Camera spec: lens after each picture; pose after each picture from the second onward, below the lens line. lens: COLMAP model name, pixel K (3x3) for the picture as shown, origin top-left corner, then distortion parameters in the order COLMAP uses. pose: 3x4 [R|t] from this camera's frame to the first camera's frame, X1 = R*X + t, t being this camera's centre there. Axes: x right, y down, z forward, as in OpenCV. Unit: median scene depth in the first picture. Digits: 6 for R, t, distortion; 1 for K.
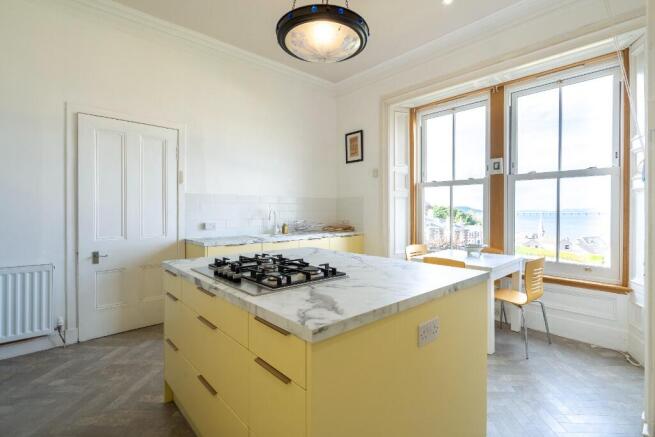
lens RADIAL K [[326.3, 0, 330.1], [0, 326.3, 208.5], [0, 0, 1]] dist [0.000062, 0.000467]
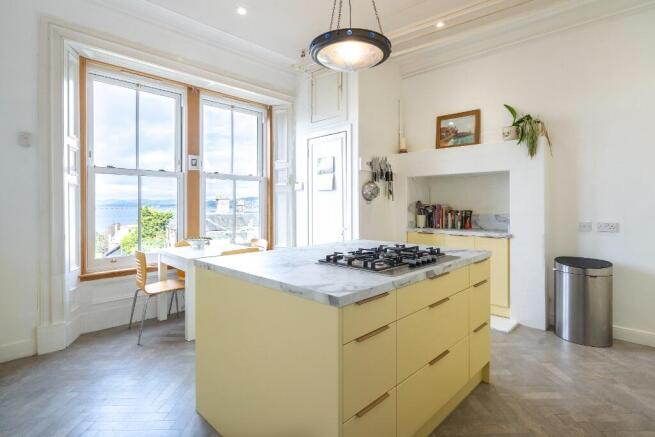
lens RADIAL K [[326.3, 0, 330.1], [0, 326.3, 208.5], [0, 0, 1]] dist [0.000062, 0.000467]
pose [[-0.091583, -0.011170, 0.995735, -0.592494], [0.000503, 0.999936, 0.011264, 0.008207], [-0.995797, 0.001533, -0.091572, 0.653180]]
